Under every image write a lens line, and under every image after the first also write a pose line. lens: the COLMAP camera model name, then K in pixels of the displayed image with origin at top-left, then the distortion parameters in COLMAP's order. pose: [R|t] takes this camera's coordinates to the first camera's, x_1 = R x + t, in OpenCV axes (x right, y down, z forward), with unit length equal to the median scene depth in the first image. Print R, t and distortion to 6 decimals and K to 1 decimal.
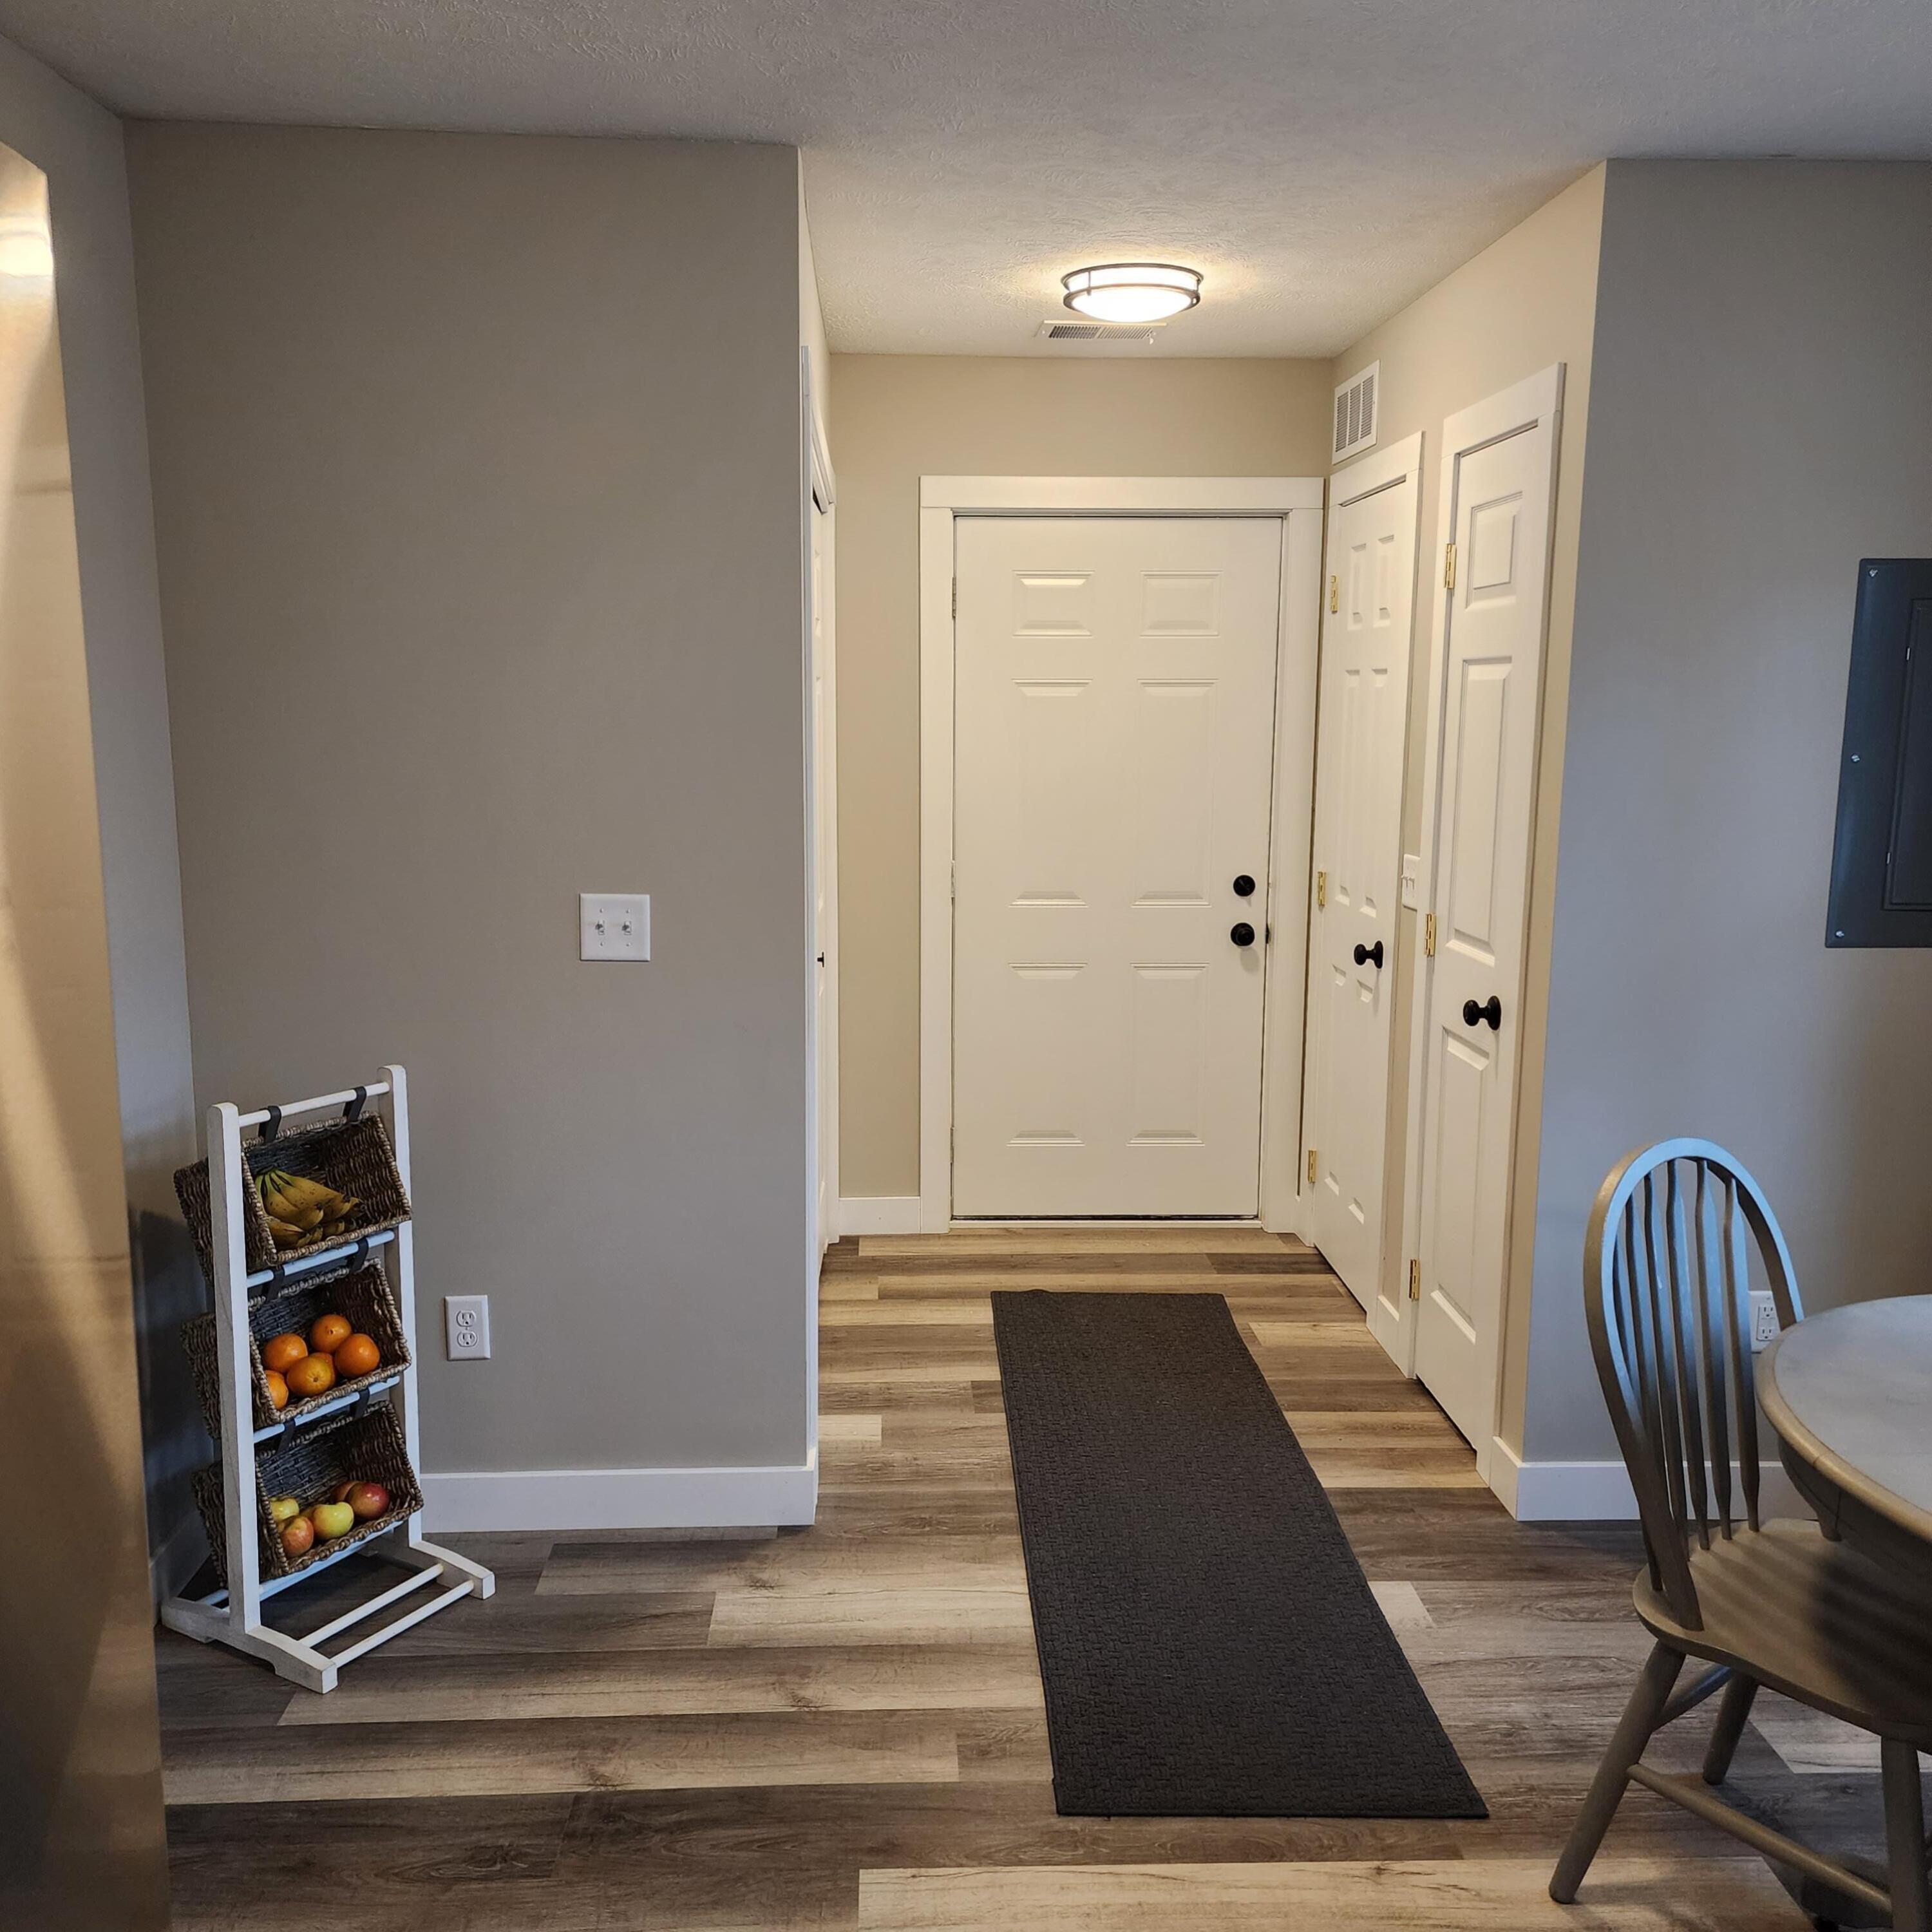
lens RADIAL K [[1597.3, 0, 1025.3], [0, 1597.3, 939.7], [0, 0, 1]] dist [0.079205, -0.059998]
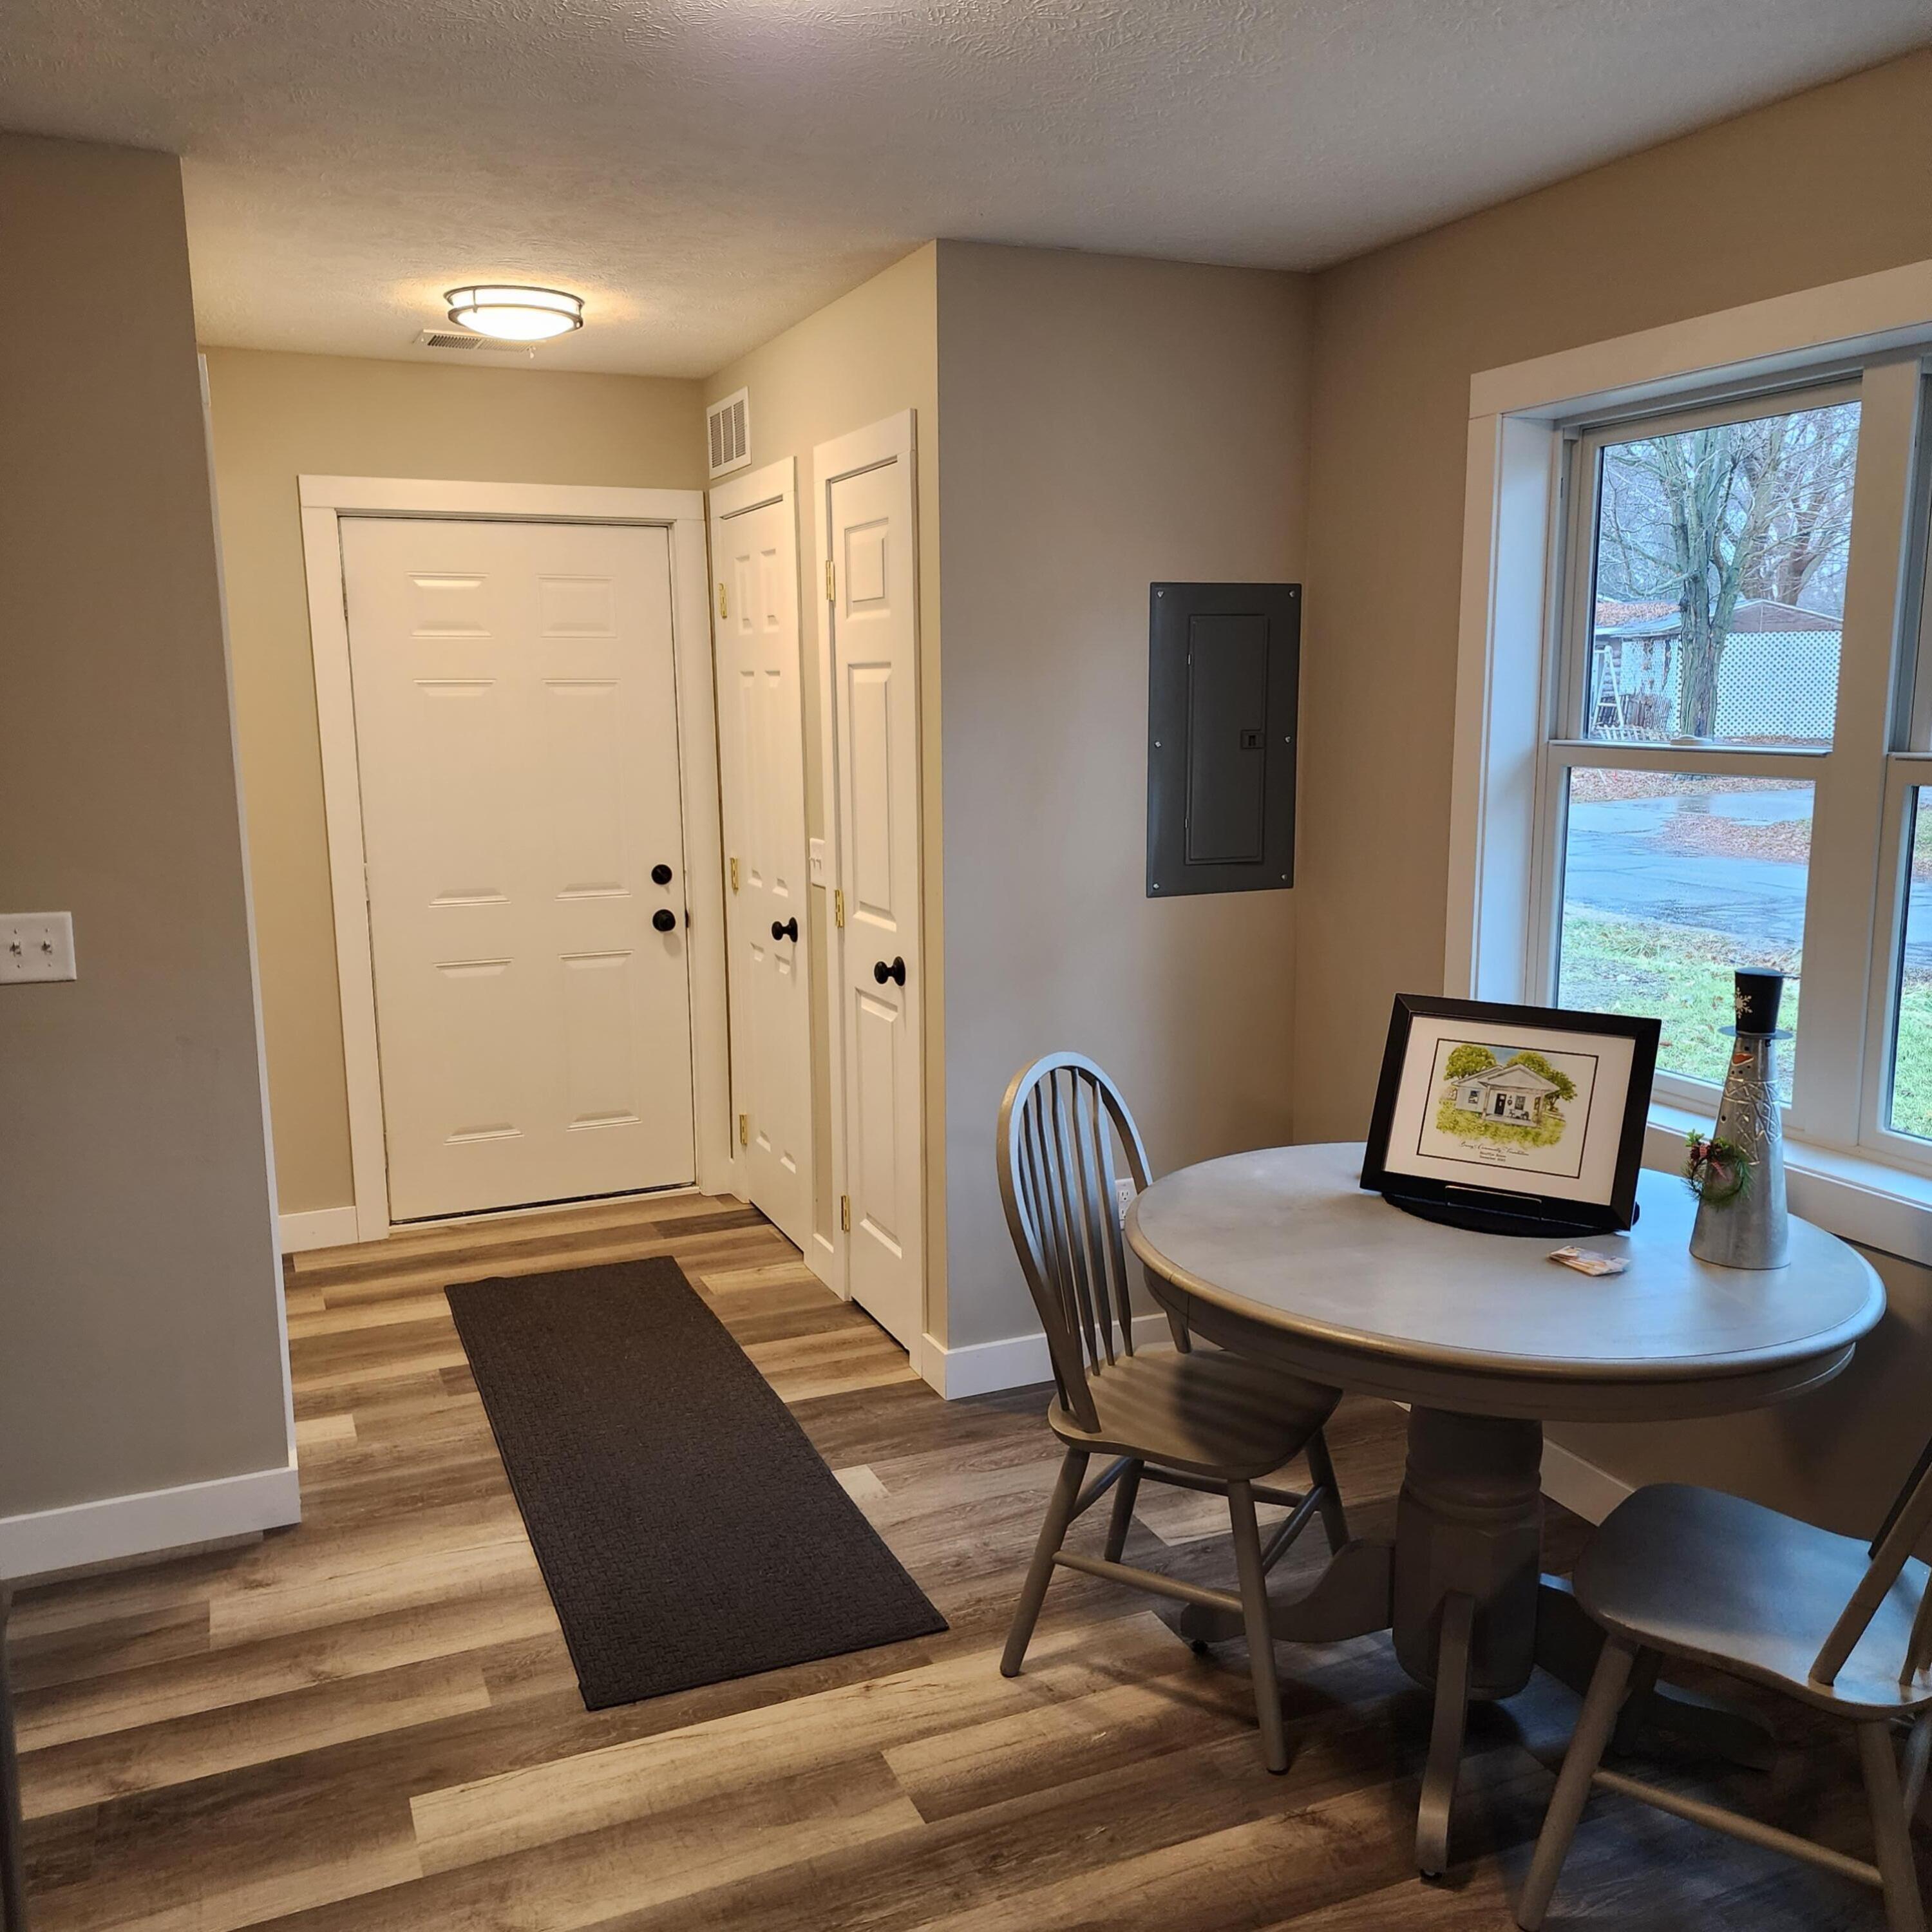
lens RADIAL K [[1760.1, 0, 972.5], [0, 1760.1, 955.4], [0, 0, 1]] dist [0.155049, -0.179600]
pose [[0.930489, -0.071339, 0.359305, -0.118432], [0.069591, 0.997417, 0.017813, 0.016000], [-0.359648, 0.008430, 0.933050, -0.208927]]
